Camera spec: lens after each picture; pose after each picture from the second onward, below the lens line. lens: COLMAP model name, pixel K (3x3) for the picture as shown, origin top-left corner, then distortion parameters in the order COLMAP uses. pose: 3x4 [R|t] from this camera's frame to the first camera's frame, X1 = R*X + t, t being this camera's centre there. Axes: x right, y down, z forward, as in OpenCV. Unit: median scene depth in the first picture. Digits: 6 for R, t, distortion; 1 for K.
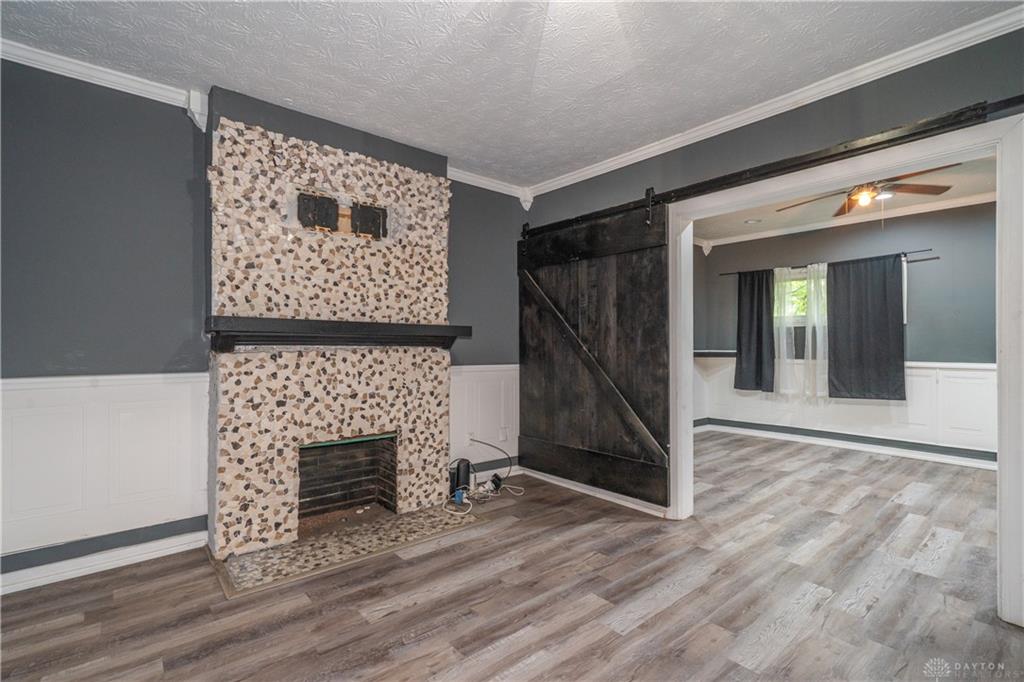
lens RADIAL K [[457.1, 0, 508.2], [0, 457.1, 343.4], [0, 0, 1]] dist [0.000793, 0.000775]
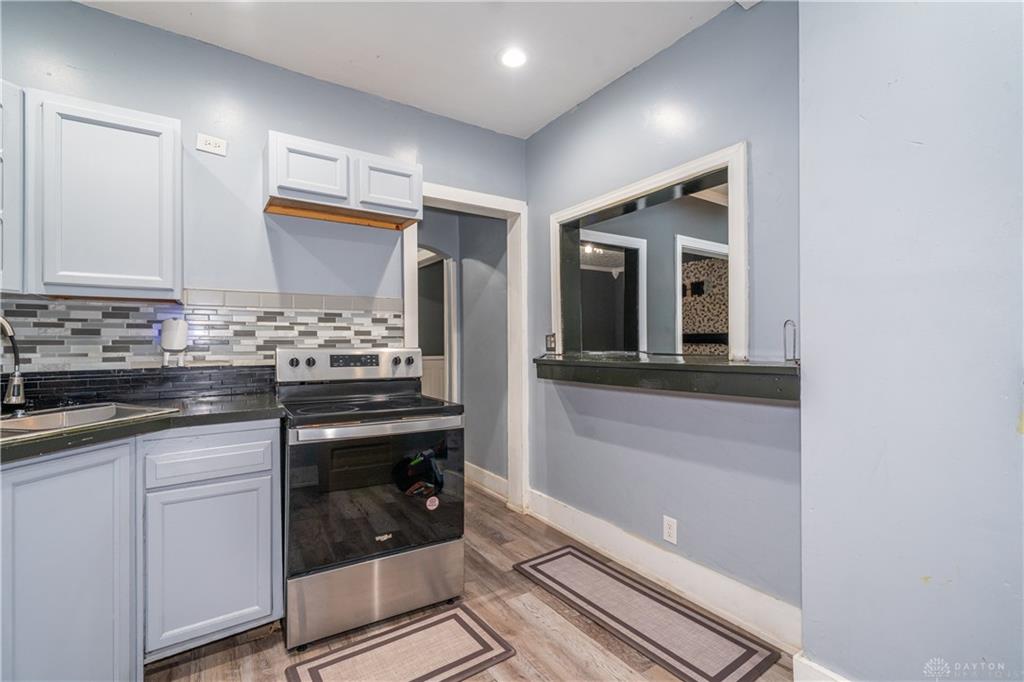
lens RADIAL K [[460.3, 0, 513.3], [0, 460.3, 340.7], [0, 0, 1]] dist [0.003719, -0.000324]
pose [[-0.104358, -0.003487, -0.994534, 2.102665], [0.010255, 0.999937, -0.004582, -0.006577], [0.994487, -0.010677, -0.104315, 0.325950]]
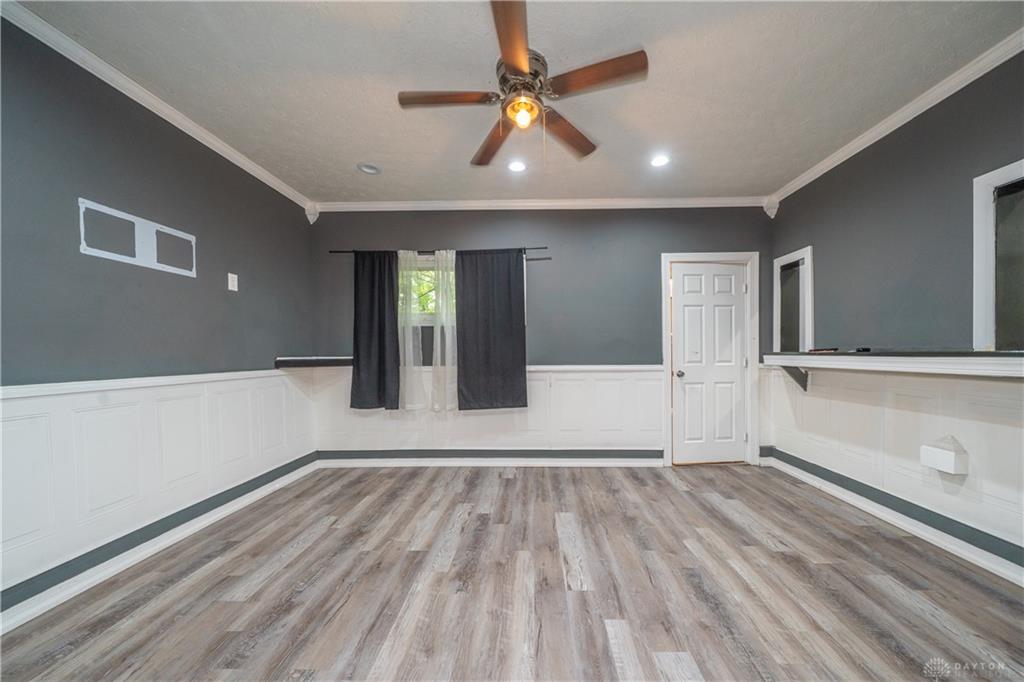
lens RADIAL K [[362.1, 0, 517.7], [0, 362.1, 361.5], [0, 0, 1]] dist [-0.008747, 0.000190]
pose [[0.668513, -0.021759, 0.743382, 0.471456], [0.004854, 0.999678, 0.024896, 0.020091], [-0.743685, -0.013035, 0.668403, 0.799459]]
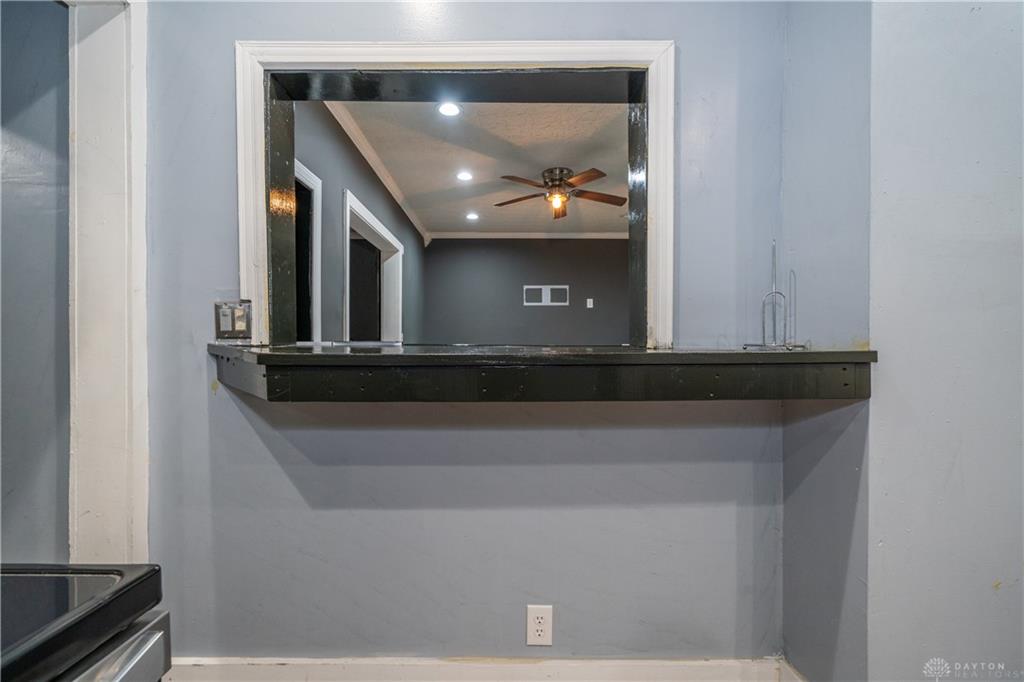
lens RADIAL K [[436.8, 0, 509.0], [0, 436.8, 341.1], [0, 0, 1]] dist [-0.000948, -0.000028]
pose [[0.772431, 0.002178, -0.635094, 1.619488], [-0.000612, 0.999996, 0.002684, 0.012502], [0.635098, -0.001684, 0.772430, 0.152714]]
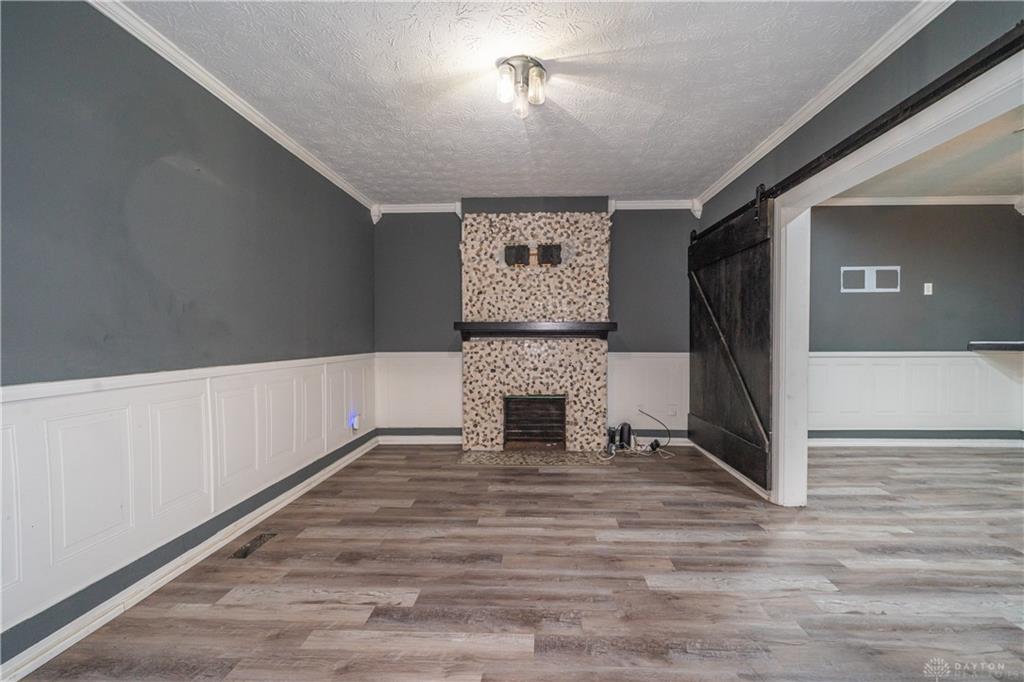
lens RADIAL K [[397.1, 0, 544.3], [0, 397.1, 346.5], [0, 0, 1]] dist [0.000223, -0.000765]
pose [[0.758720, 0.011756, -0.651311, 0.550494], [0.007163, 0.999626, 0.026388, 0.001003], [0.651377, -0.024687, 0.758352, -0.016678]]
